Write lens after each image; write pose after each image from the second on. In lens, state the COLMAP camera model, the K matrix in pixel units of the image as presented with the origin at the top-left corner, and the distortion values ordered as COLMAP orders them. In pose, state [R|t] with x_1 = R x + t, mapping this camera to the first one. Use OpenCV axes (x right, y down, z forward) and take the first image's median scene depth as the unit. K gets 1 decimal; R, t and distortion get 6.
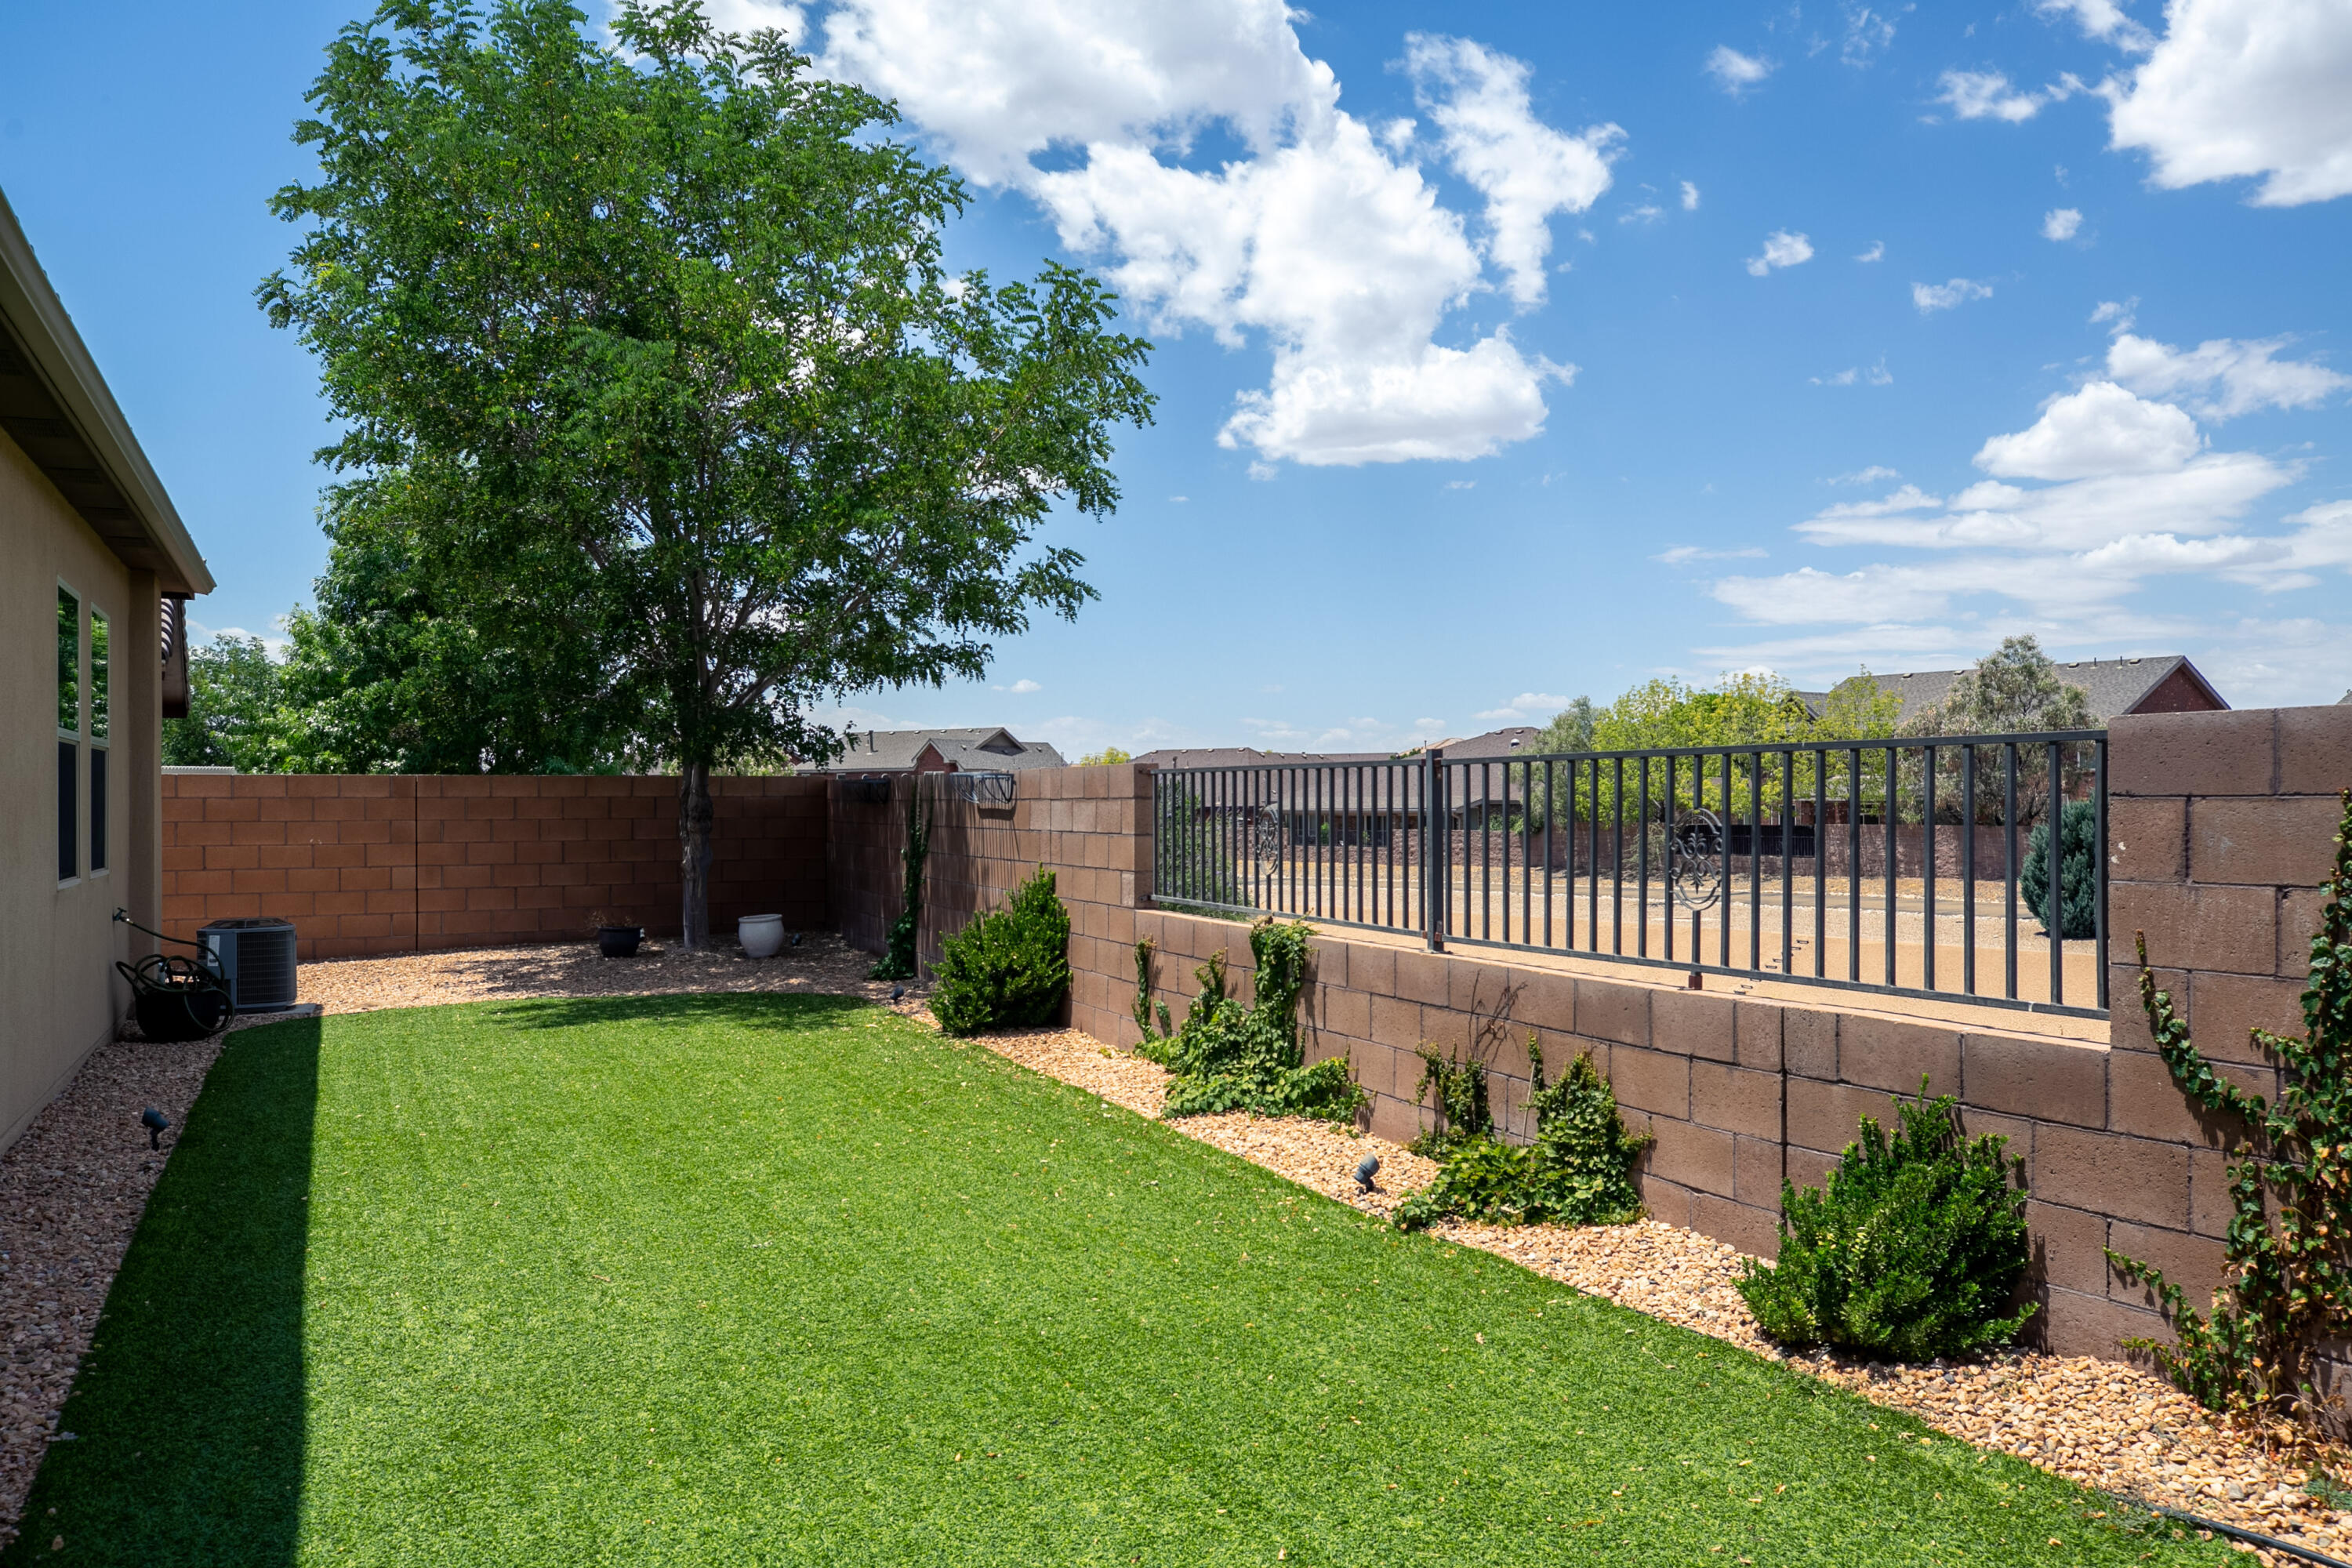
lens RADIAL K [[1871.4, 0, 1176.0], [0, 1871.4, 784.0], [0, 0, 1]] dist [-0.000207, -0.000363]
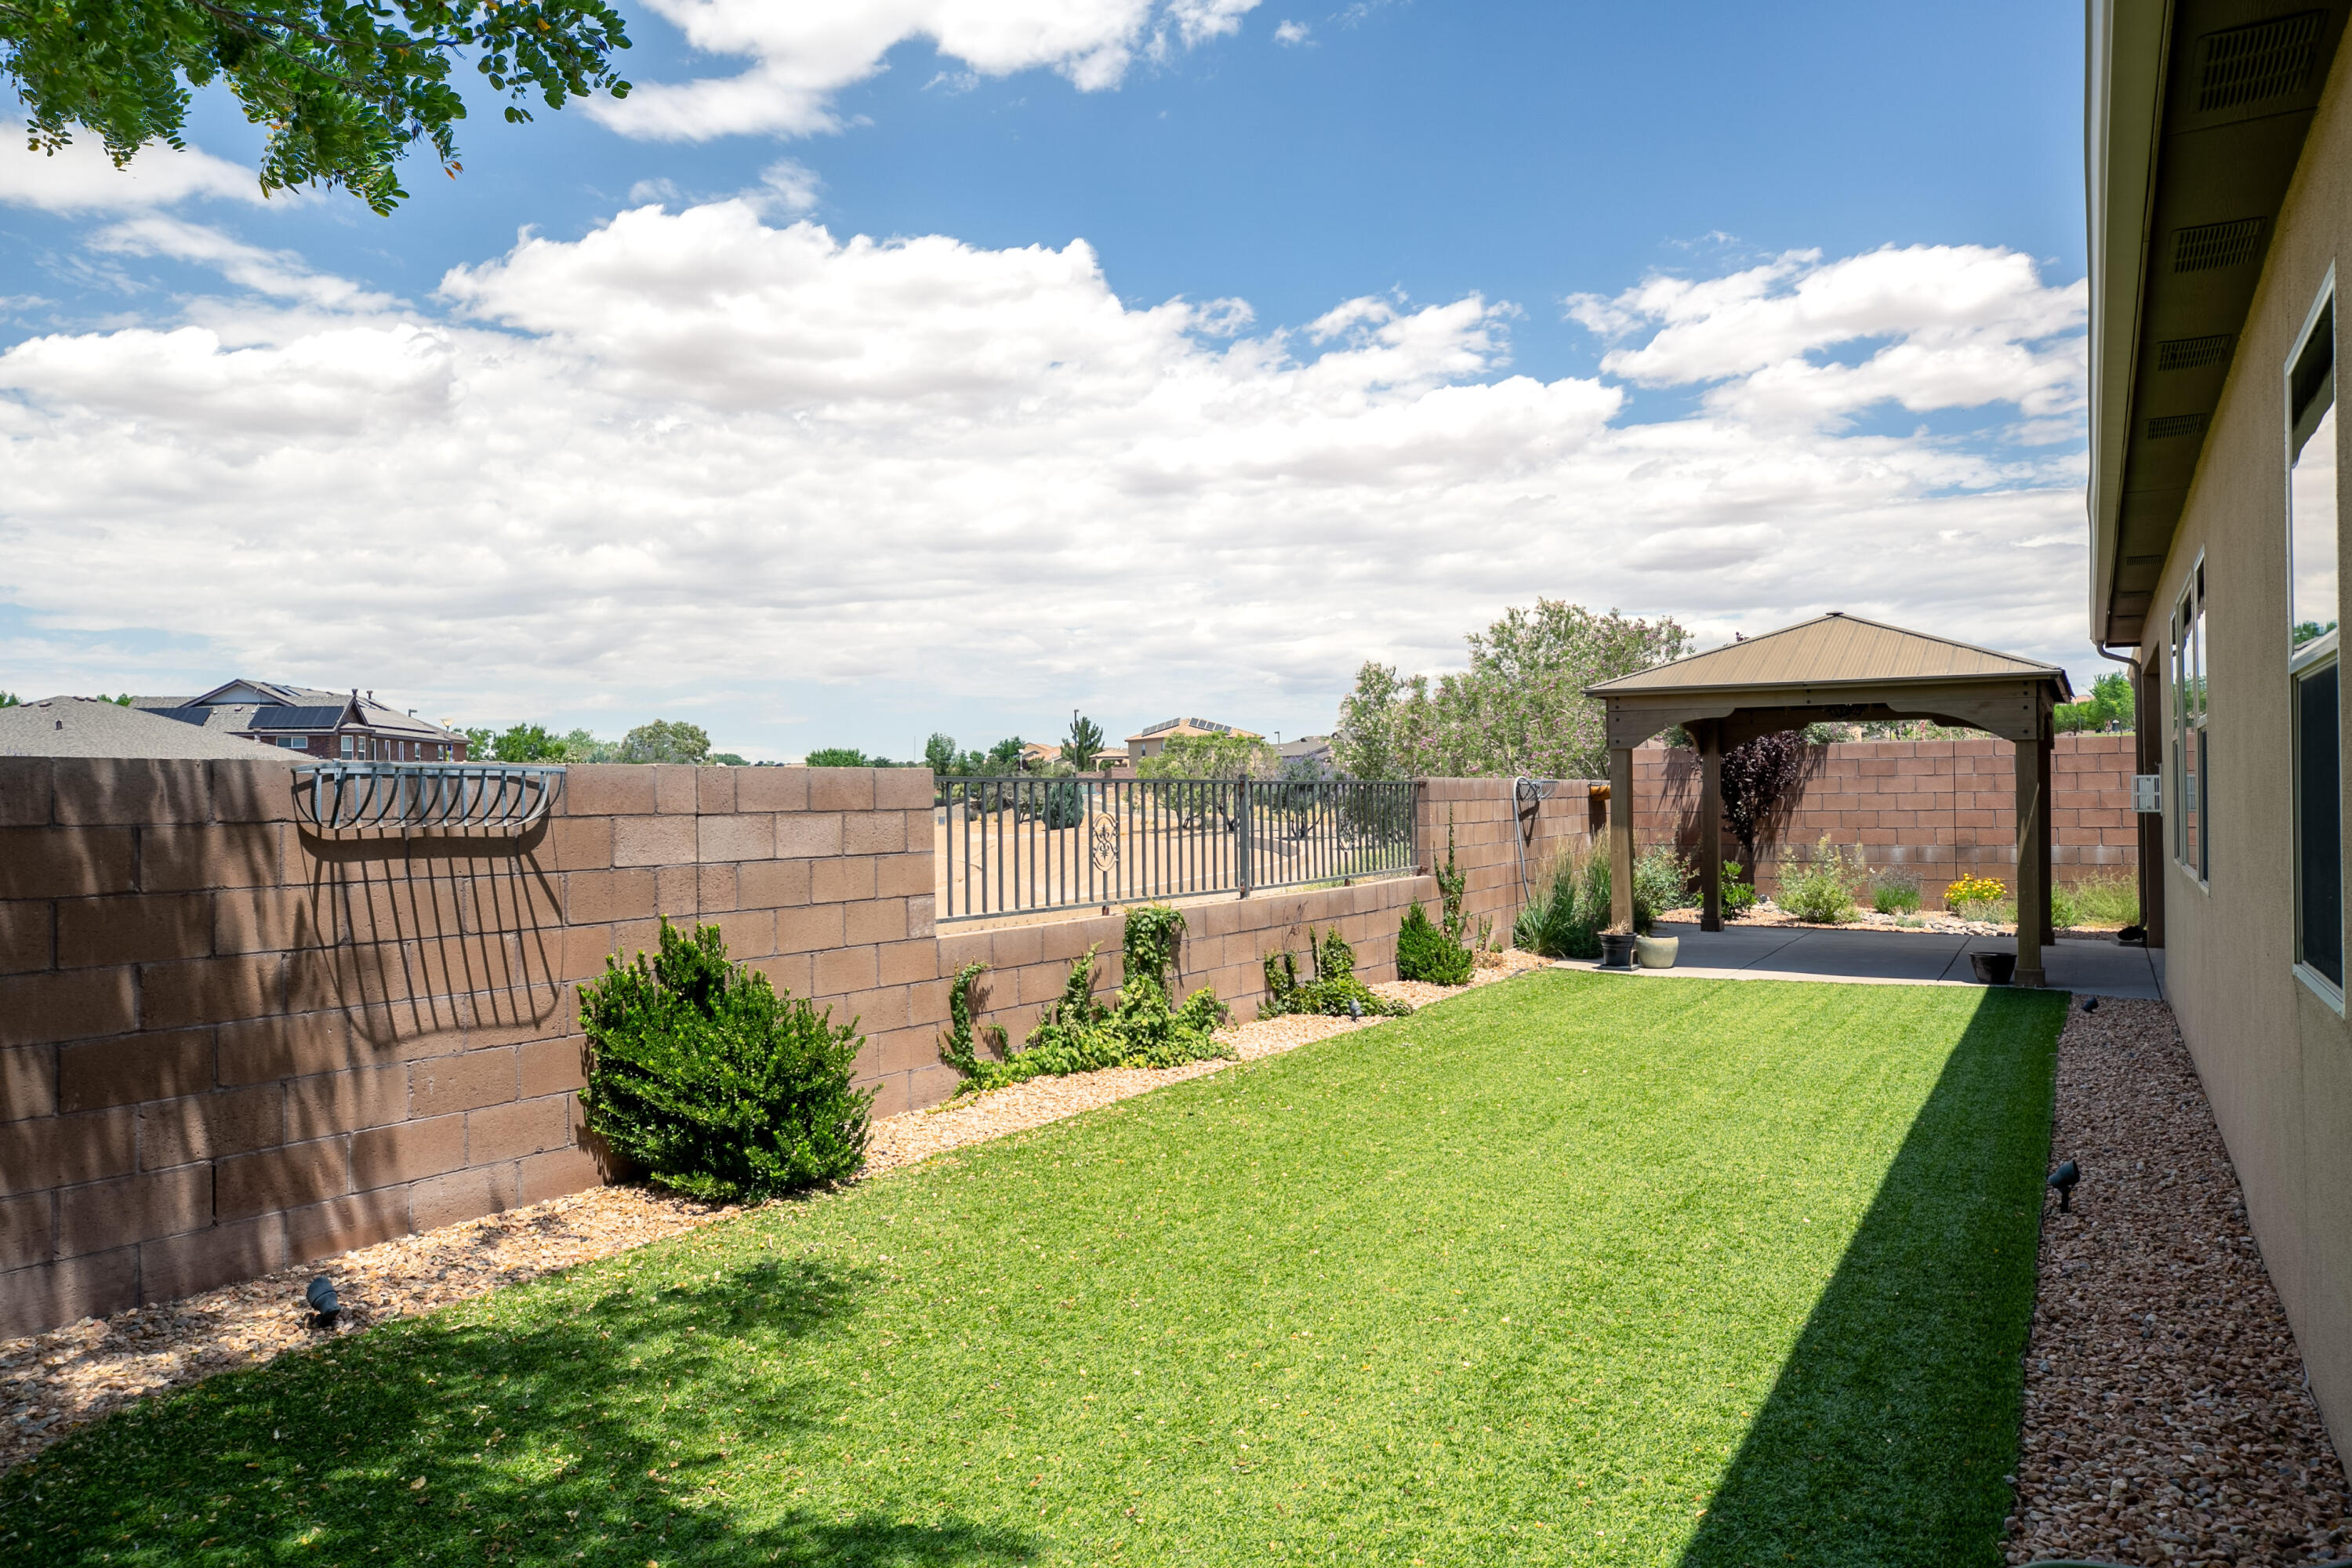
lens RADIAL K [[1548.5, 0, 1166.8], [0, 1548.5, 781.0], [0, 0, 1]] dist [0.011235, -0.001078]
pose [[-0.563231, 0.003093, 0.826294, -1.067306], [-0.002792, 0.999980, -0.005647, -0.002748], [-0.826295, -0.005488, -0.563211, 2.088606]]
